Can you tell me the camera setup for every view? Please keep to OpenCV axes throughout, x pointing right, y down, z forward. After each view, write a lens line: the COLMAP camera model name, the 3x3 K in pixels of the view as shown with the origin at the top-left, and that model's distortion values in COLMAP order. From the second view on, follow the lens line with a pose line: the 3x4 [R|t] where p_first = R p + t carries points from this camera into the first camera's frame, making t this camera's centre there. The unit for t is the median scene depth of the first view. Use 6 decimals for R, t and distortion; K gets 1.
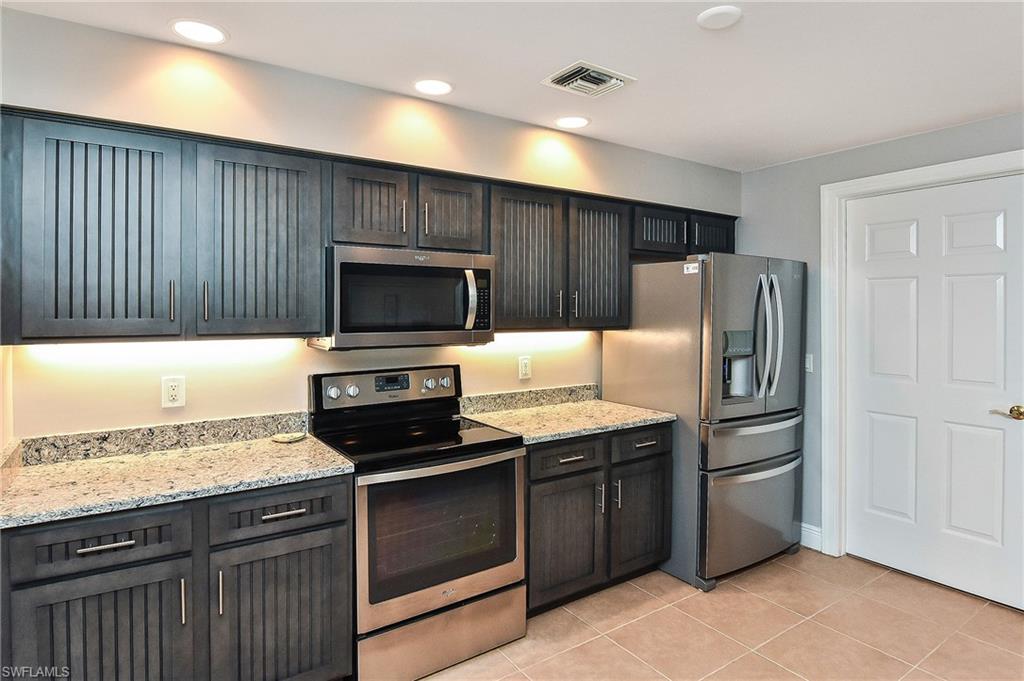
lens RADIAL K [[556.3, 0, 508.7], [0, 556.3, 309.7], [0, 0, 1]] dist [-0.013027, -0.000108]
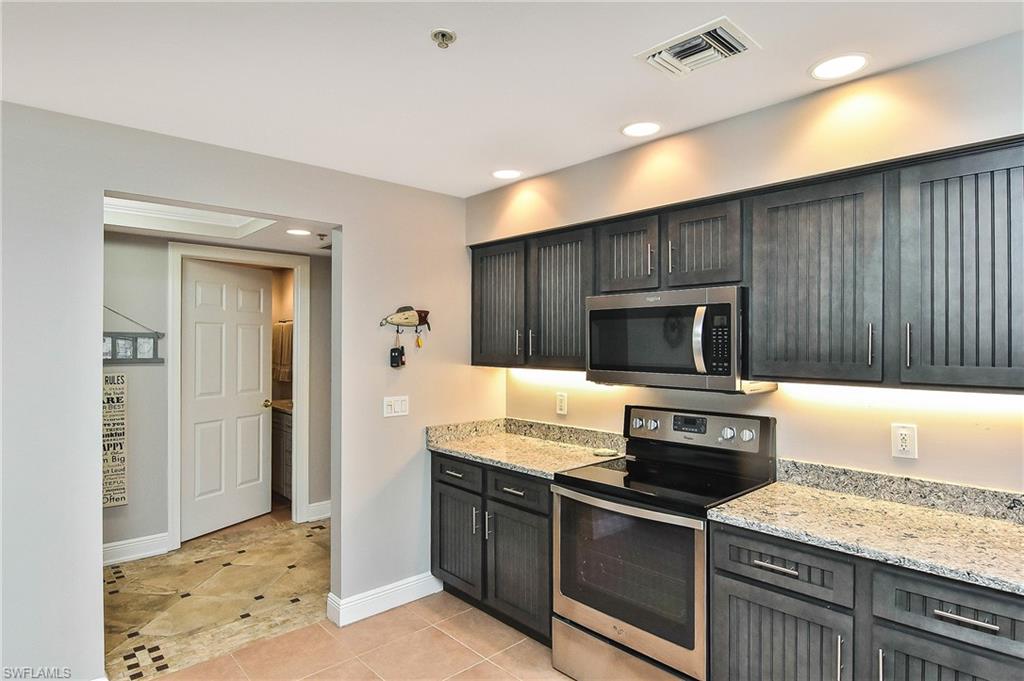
lens RADIAL K [[556.3, 0, 517.2], [0, 556.3, 340.3], [0, 0, 1]] dist [-0.013027, -0.000108]
pose [[0.167357, -0.003835, -0.985889, 0.748834], [-0.002247, 0.999988, -0.004272, -0.013318], [0.985894, 0.002931, 0.167347, 0.562105]]
